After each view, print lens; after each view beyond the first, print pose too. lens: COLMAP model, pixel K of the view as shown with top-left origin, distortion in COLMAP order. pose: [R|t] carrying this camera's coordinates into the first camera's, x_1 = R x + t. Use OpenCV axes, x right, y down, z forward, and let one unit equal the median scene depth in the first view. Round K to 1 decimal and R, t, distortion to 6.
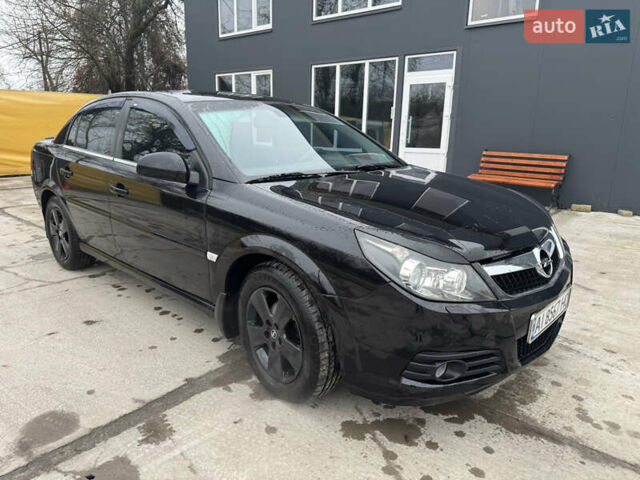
lens RADIAL K [[465.7, 0, 317.5], [0, 465.7, 239.5], [0, 0, 1]] dist [0.038662, -0.038996]
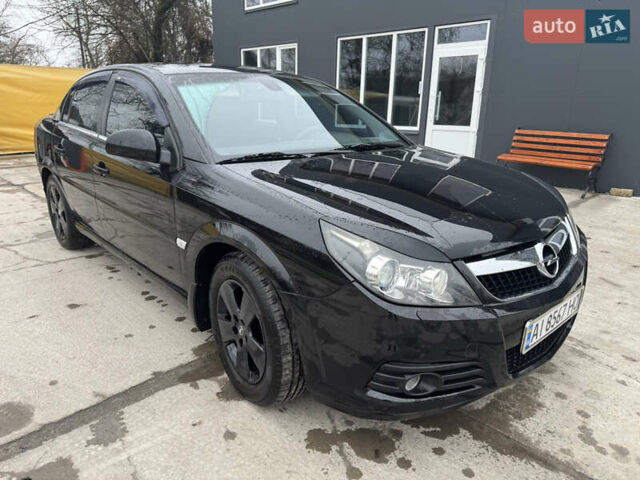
lens RADIAL K [[465.7, 0, 318.7], [0, 465.7, 239.4], [0, 0, 1]] dist [0.038662, -0.038996]
pose [[0.997047, 0.021389, -0.073756, 0.091868], [-0.018033, 0.998785, 0.045863, -0.015081], [0.074647, -0.044398, 0.996221, 0.080605]]
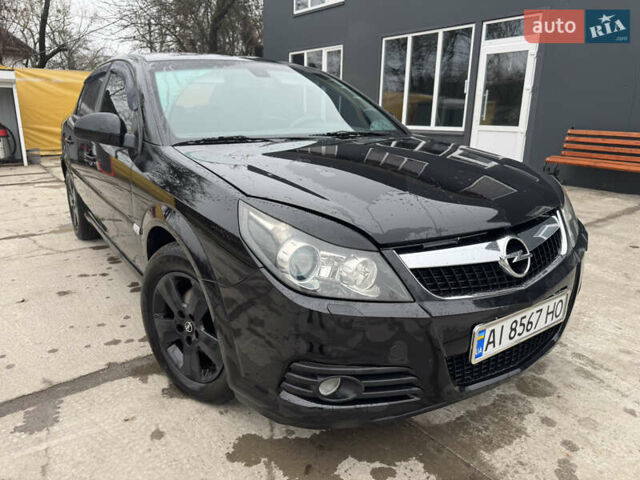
lens RADIAL K [[465.7, 0, 322.1], [0, 465.7, 237.6], [0, 0, 1]] dist [0.038662, -0.038996]
pose [[0.978720, 0.048962, -0.199275, 0.239324], [-0.043698, 0.998572, 0.030733, 0.007302], [0.200496, -0.021371, 0.979461, 0.160151]]
